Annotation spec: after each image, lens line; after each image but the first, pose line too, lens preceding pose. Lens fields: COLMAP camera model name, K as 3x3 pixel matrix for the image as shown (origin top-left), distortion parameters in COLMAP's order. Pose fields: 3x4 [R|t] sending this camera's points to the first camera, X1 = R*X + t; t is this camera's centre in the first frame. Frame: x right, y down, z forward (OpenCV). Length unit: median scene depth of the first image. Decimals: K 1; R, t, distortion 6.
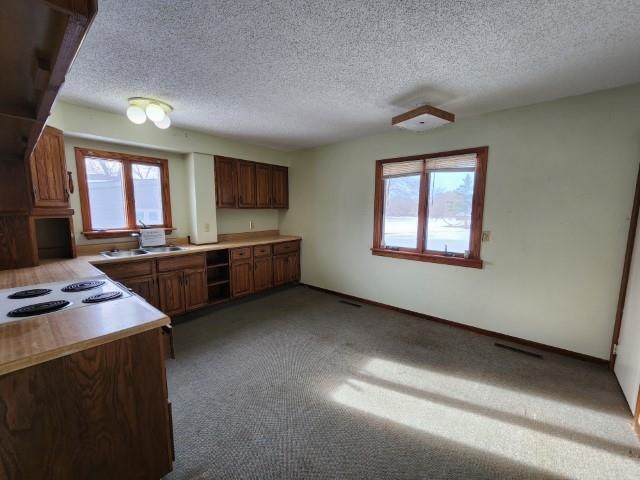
lens RADIAL K [[262.1, 0, 318.0], [0, 262.1, 242.1], [0, 0, 1]] dist [-0.002214, -0.000519]
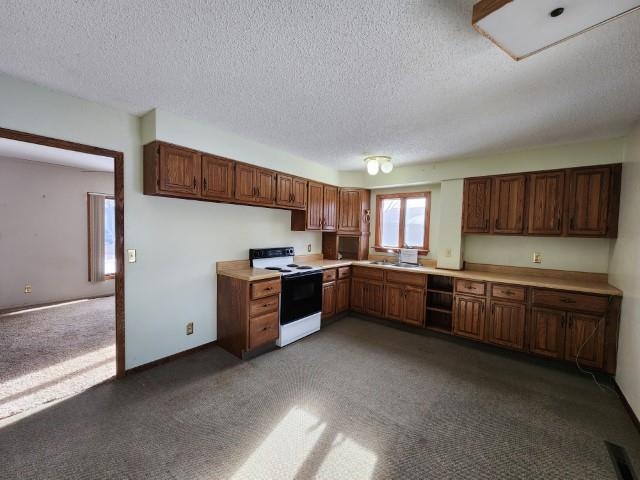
lens RADIAL K [[262.1, 0, 318.1], [0, 262.1, 239.3], [0, 0, 1]] dist [-0.002214, -0.000519]
pose [[0.025755, 0.033479, -0.999108, 0.544833], [-0.147908, 0.988567, 0.029313, -0.061595], [0.988666, 0.147021, 0.030413, 0.480161]]
